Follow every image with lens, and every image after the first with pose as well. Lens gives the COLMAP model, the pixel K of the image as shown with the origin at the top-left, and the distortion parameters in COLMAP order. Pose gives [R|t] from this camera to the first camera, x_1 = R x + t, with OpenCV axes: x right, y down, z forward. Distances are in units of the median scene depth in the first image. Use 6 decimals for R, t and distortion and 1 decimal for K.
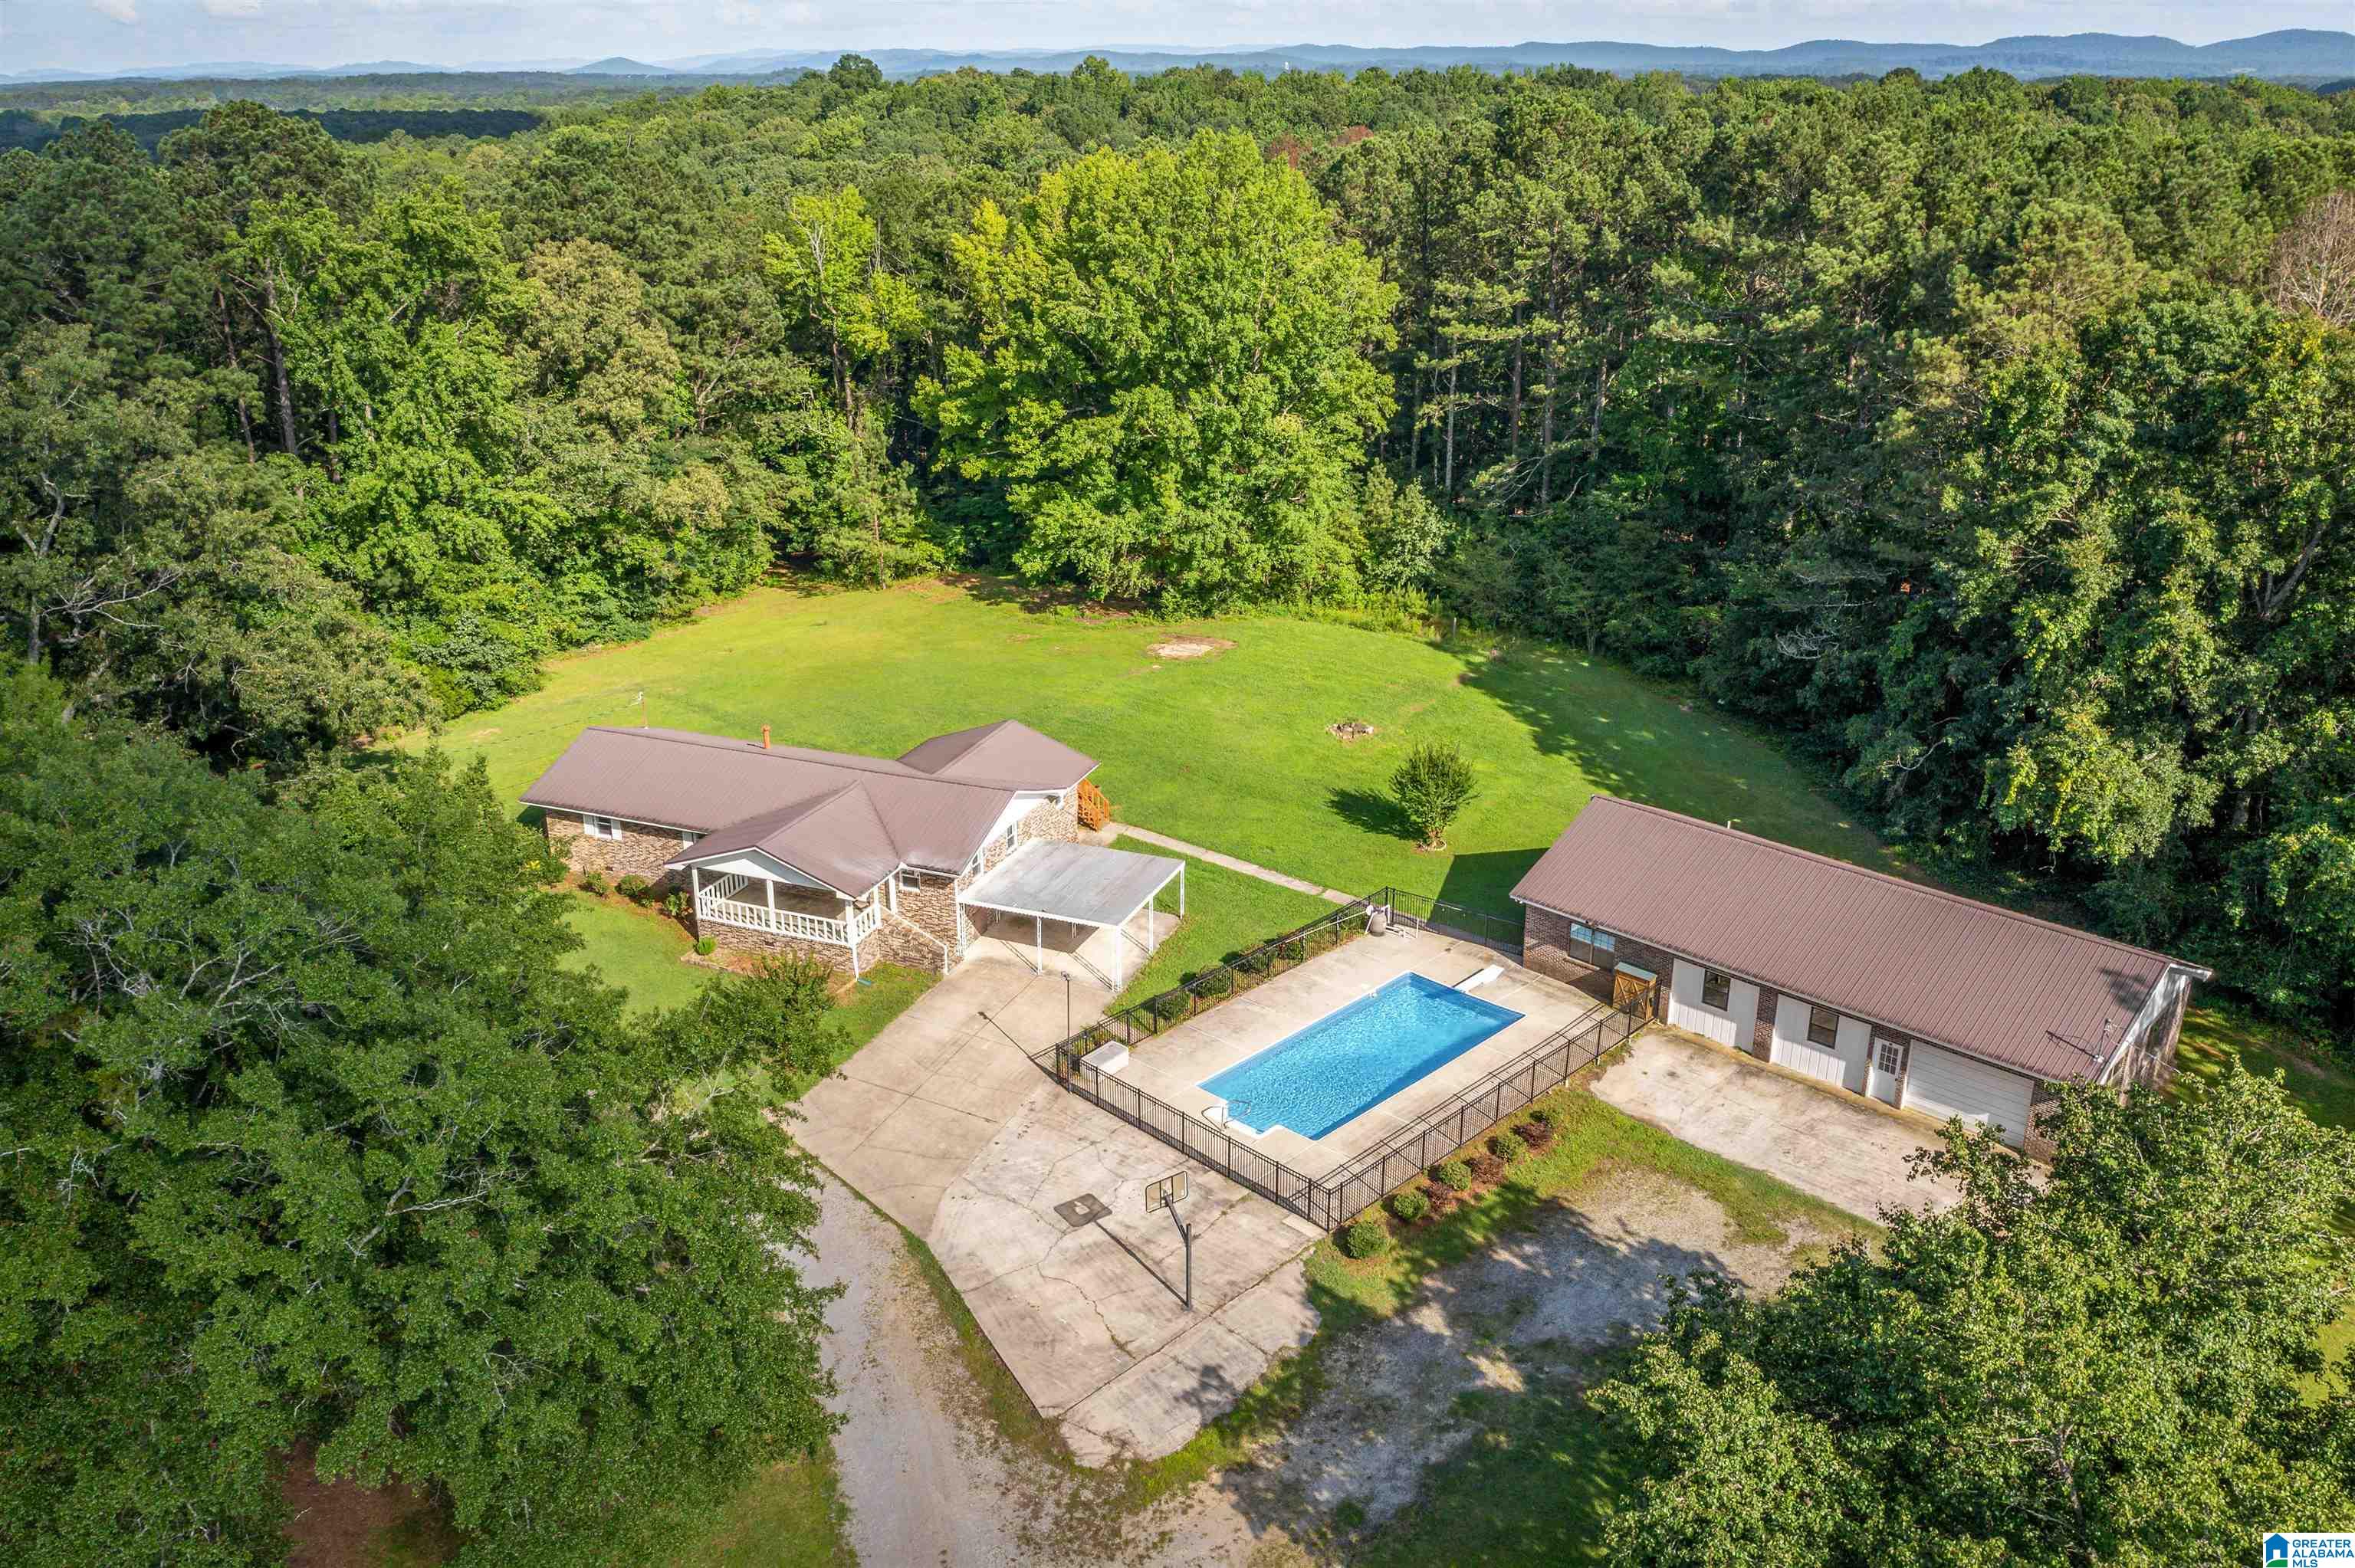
lens RADIAL K [[1893.8, 0, 1162.2], [0, 1893.8, 783.5], [0, 0, 1]] dist [-0.019005, -0.004192]
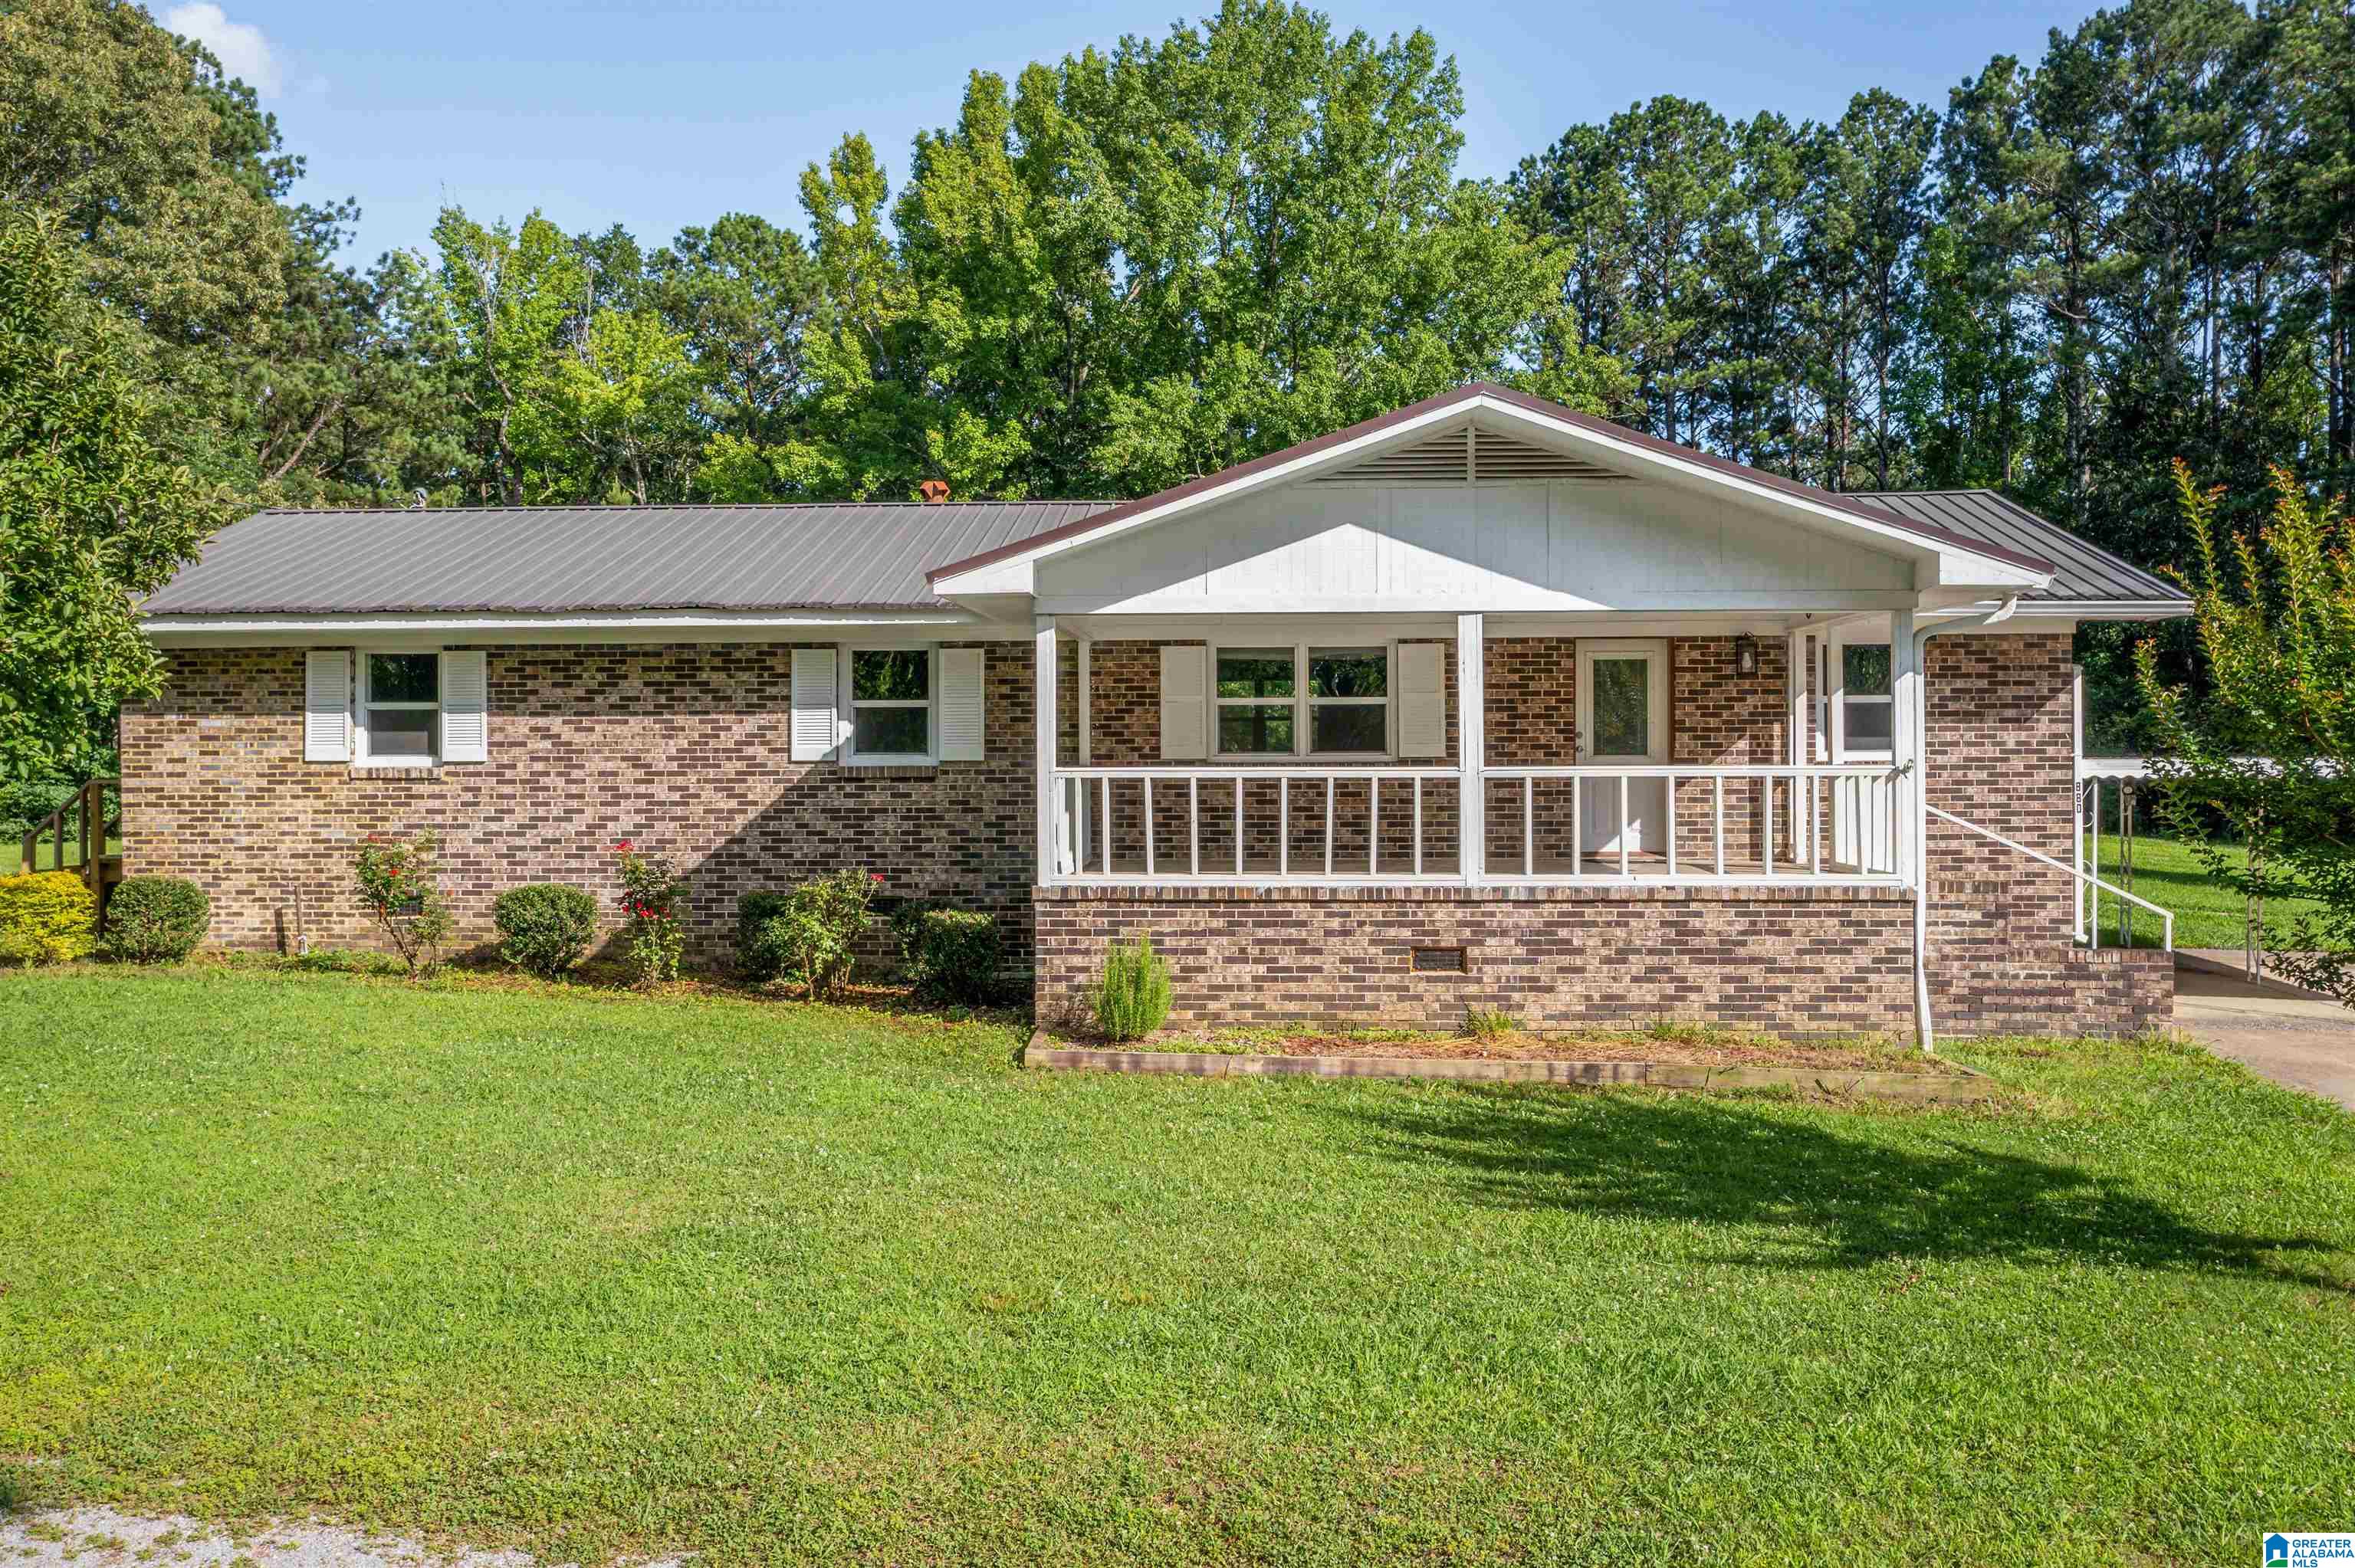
lens RADIAL K [[1893.8, 0, 1162.2], [0, 1893.8, 783.5], [0, 0, 1]] dist [-0.019005, -0.004192]
pose [[0.944703, -0.004866, 0.327890, -0.295556], [0.119320, 0.936451, -0.329882, 0.127872], [-0.305448, 0.350765, 0.885249, 0.792937]]
